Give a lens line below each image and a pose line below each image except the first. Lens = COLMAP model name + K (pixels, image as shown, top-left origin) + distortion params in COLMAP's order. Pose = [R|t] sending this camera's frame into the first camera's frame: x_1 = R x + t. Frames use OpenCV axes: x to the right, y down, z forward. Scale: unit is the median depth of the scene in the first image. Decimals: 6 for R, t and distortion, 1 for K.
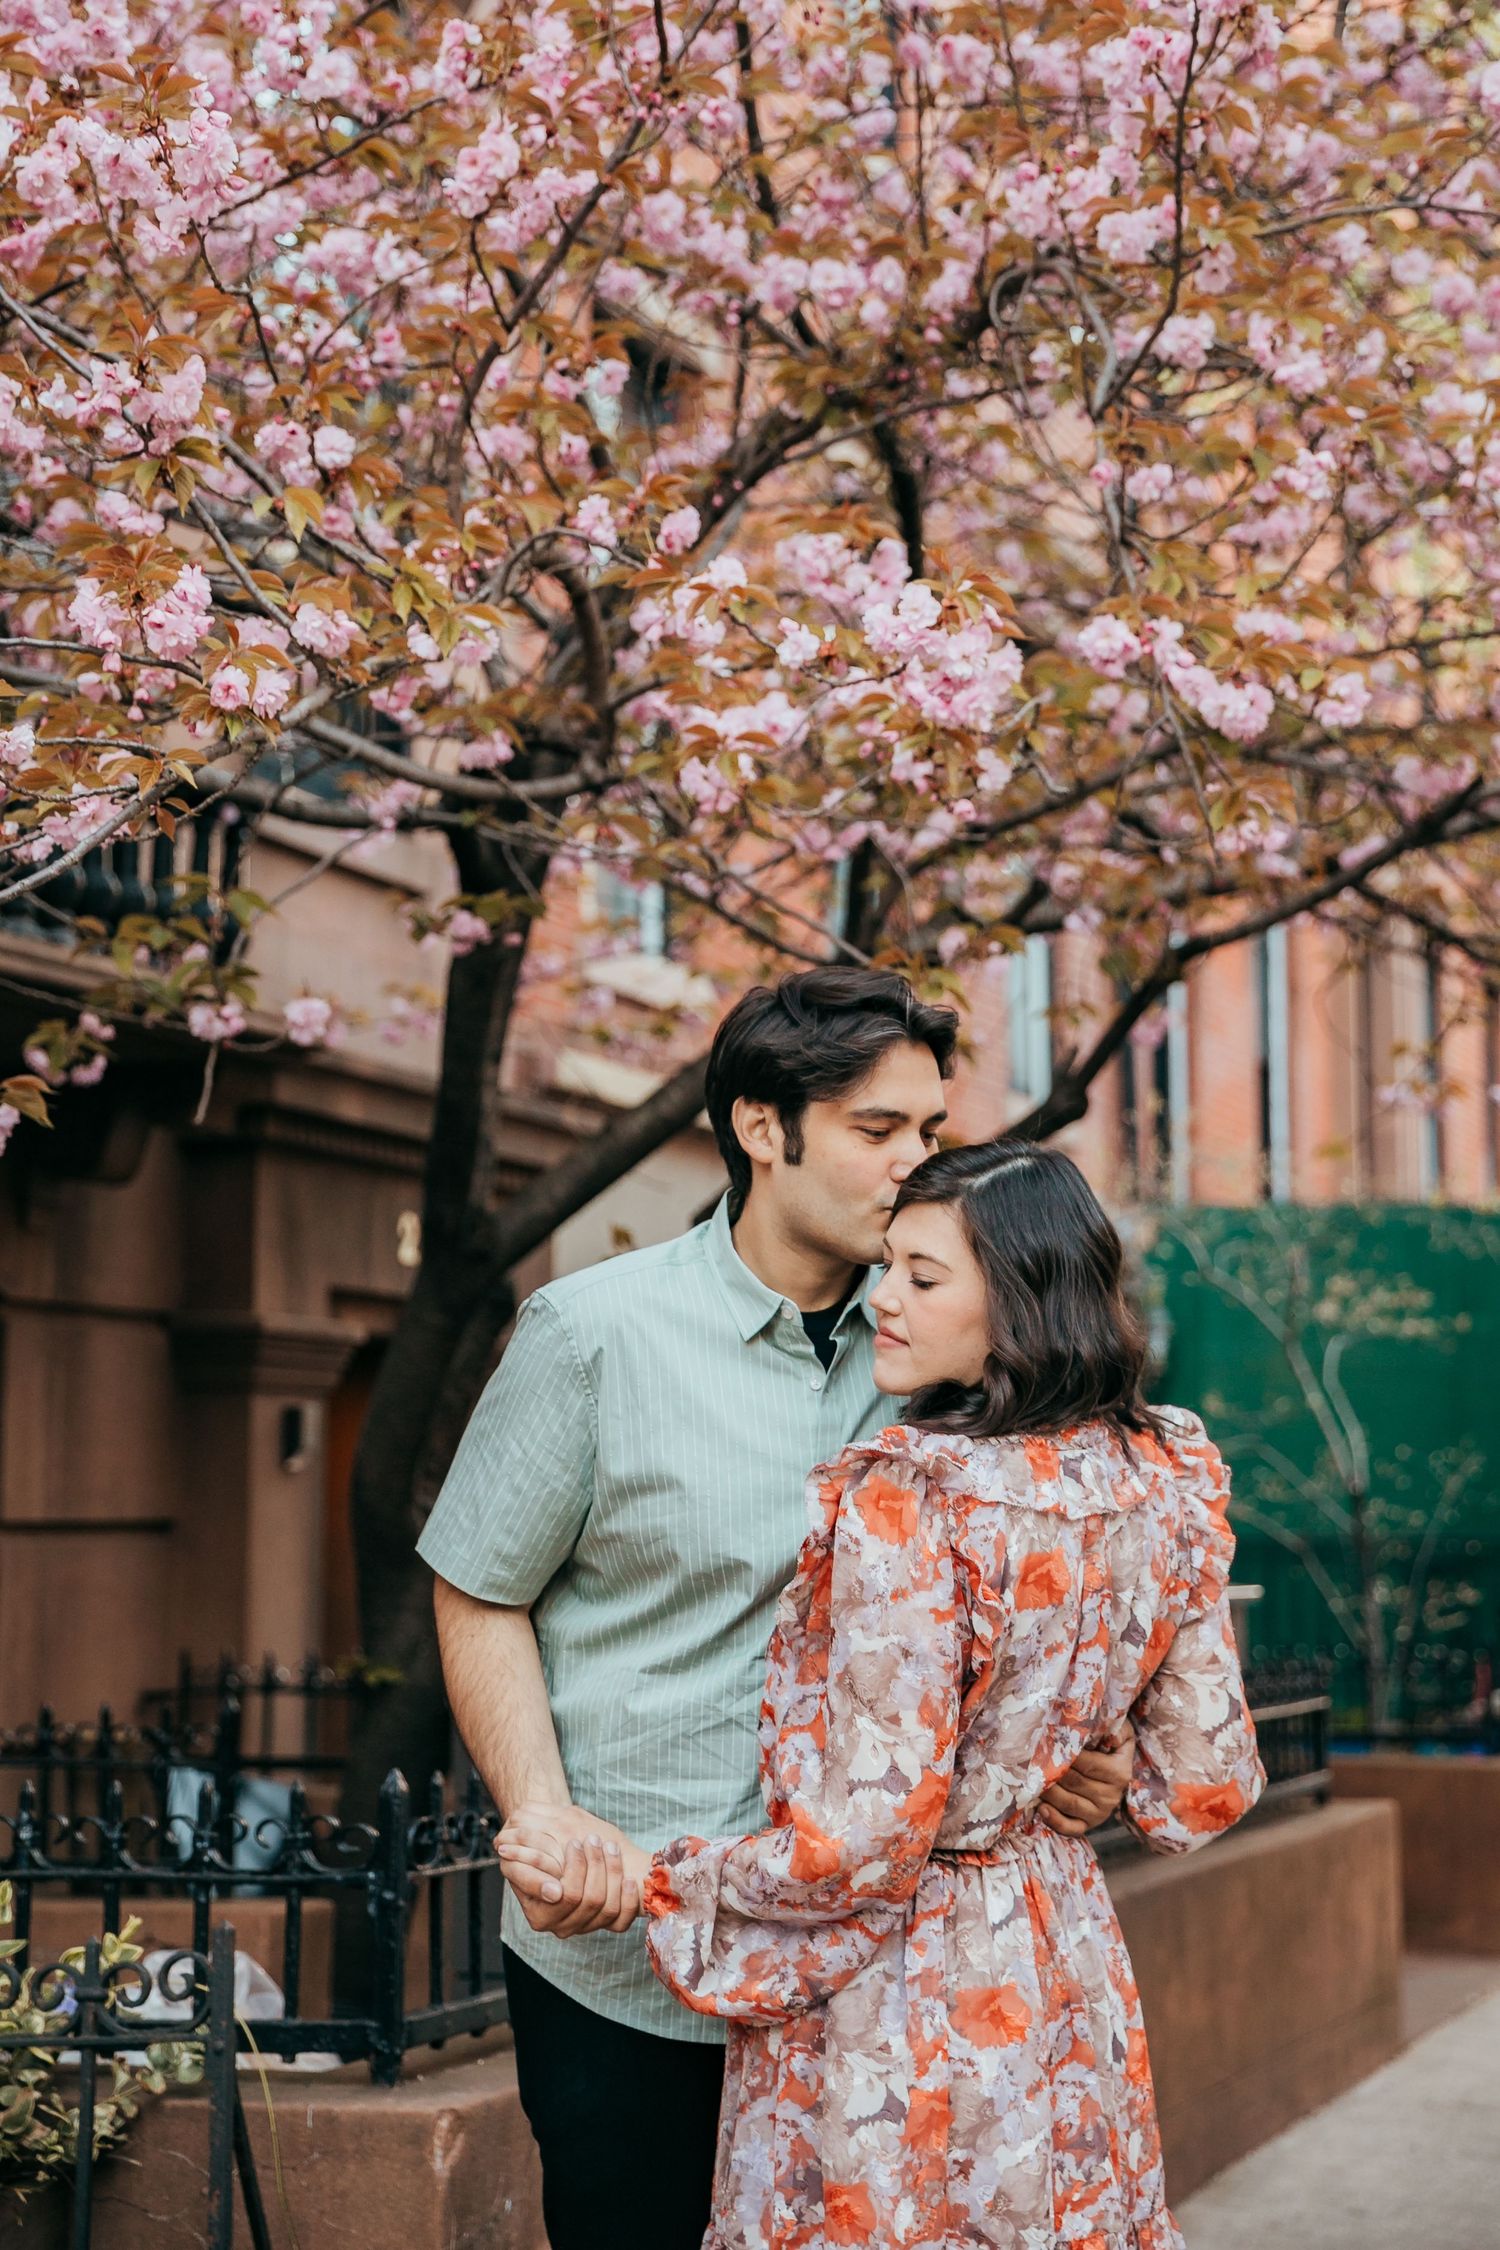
lens RADIAL K [[3832.9, 0, 750.0], [0, 3832.9, 1125.0], [0, 0, 1]] dist [-0.313484, 0.112240]
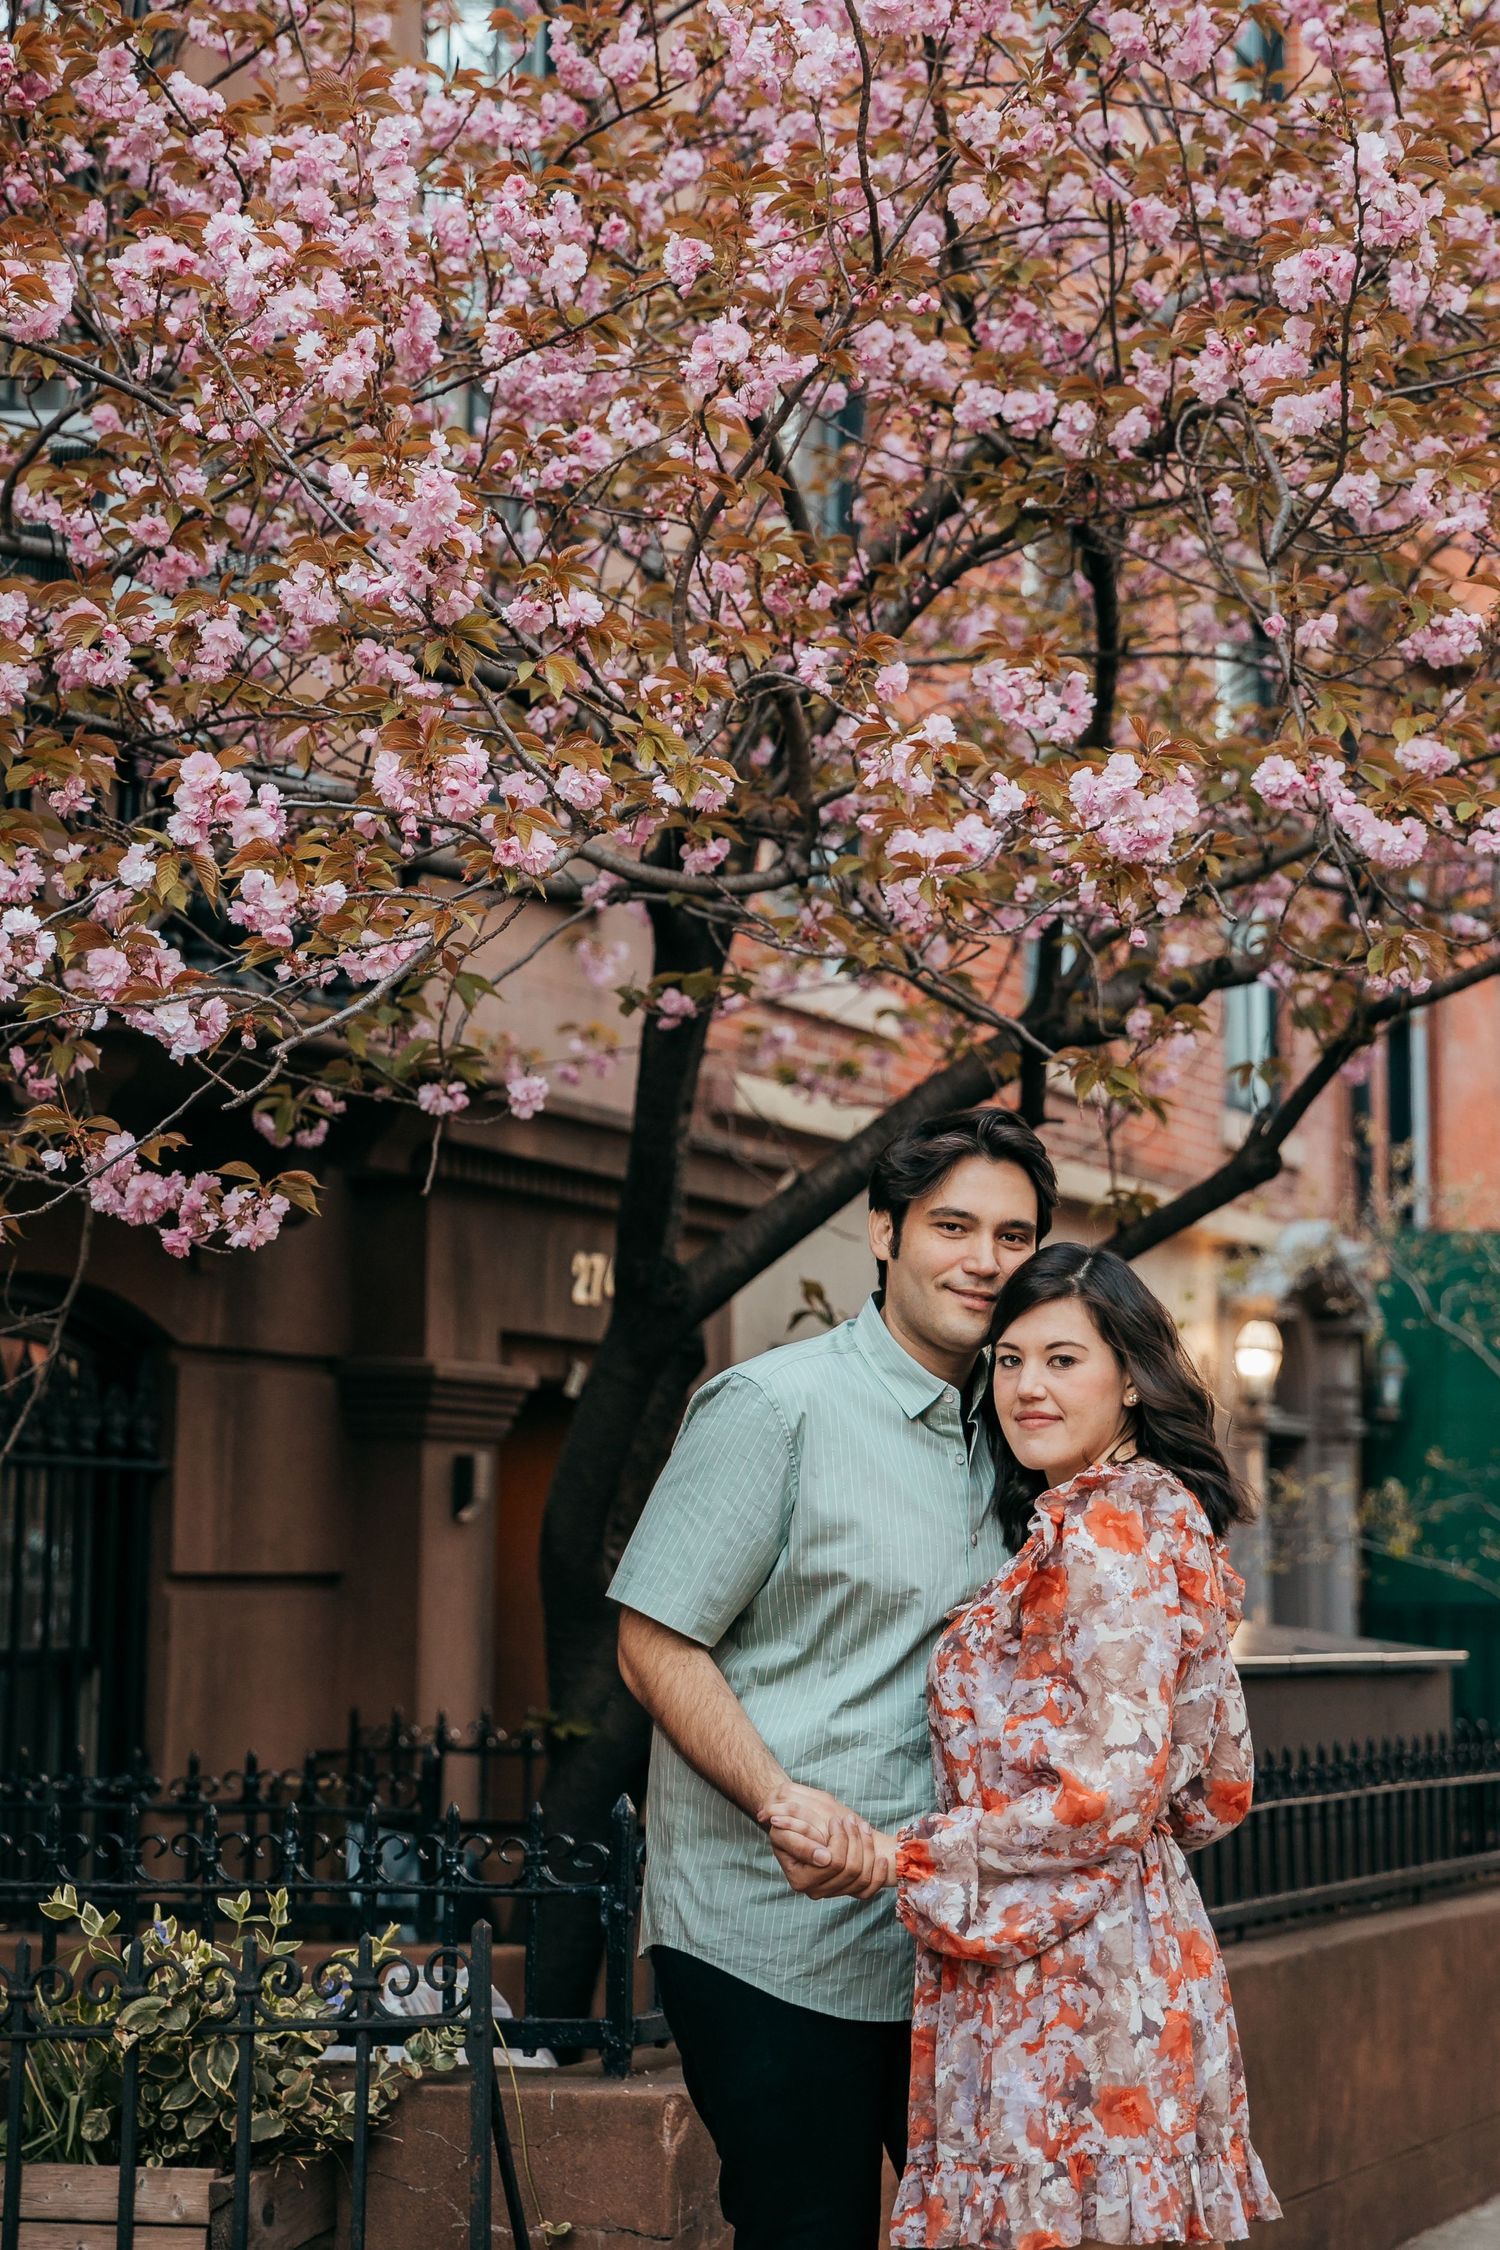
lens RADIAL K [[4324.4, 0, 662.9], [0, 4324.4, 1116.8], [0, 0, 1]] dist [0.357177, -5.909492]
pose [[0.998301, 0.007277, -0.057812, -0.010248], [-0.007462, 0.999968, -0.002987, -0.024116], [0.057788, 0.003414, 0.998323, -0.270936]]
